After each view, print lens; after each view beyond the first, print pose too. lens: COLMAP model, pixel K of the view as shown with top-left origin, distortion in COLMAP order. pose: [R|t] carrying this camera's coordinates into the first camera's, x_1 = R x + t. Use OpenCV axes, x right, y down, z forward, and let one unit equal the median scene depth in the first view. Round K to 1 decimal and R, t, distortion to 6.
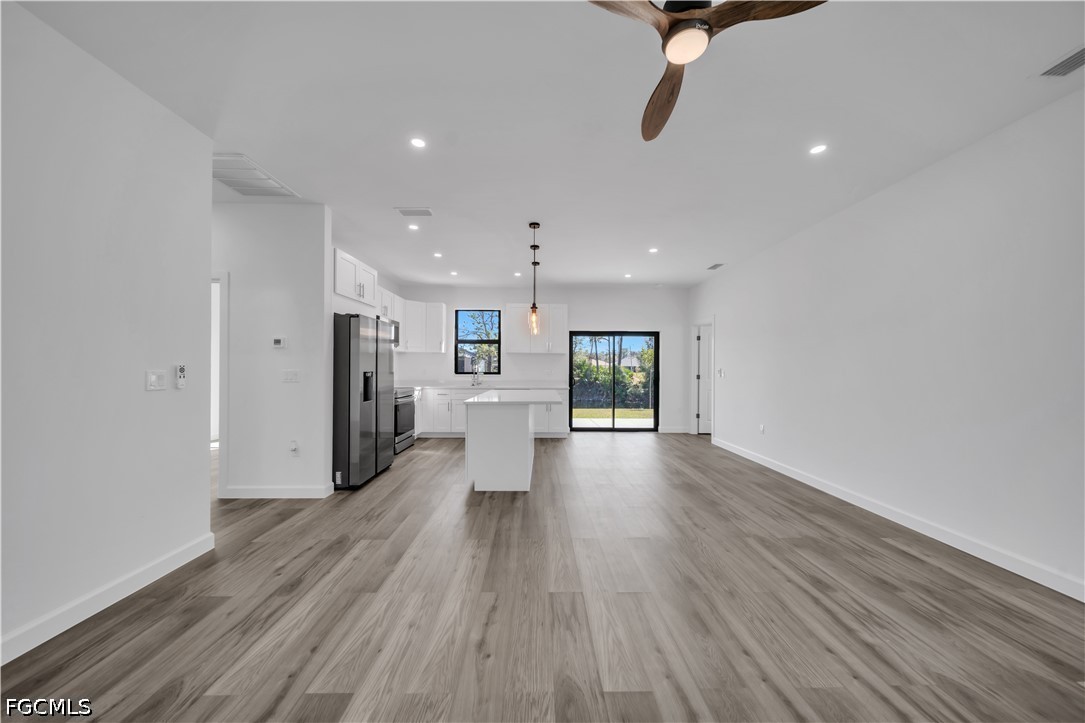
lens RADIAL K [[394.6, 0, 542.7], [0, 394.6, 375.4], [0, 0, 1]] dist [-0.002007, -0.000223]
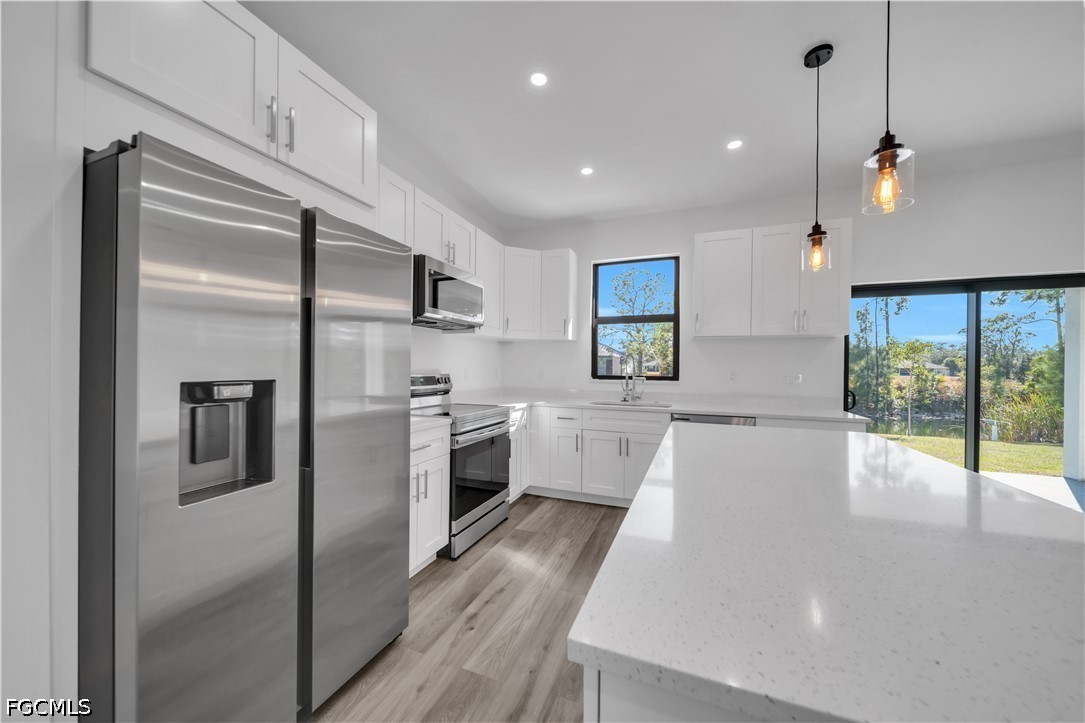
lens RADIAL K [[382.0, 0, 538.3], [0, 382.0, 365.9], [0, 0, 1]] dist [-0.002154, -0.000111]
pose [[0.925388, 0.003684, -0.379003, -0.091107], [-0.012721, 0.999691, -0.021345, -0.009634], [0.378807, 0.024573, 0.925149, 0.488171]]
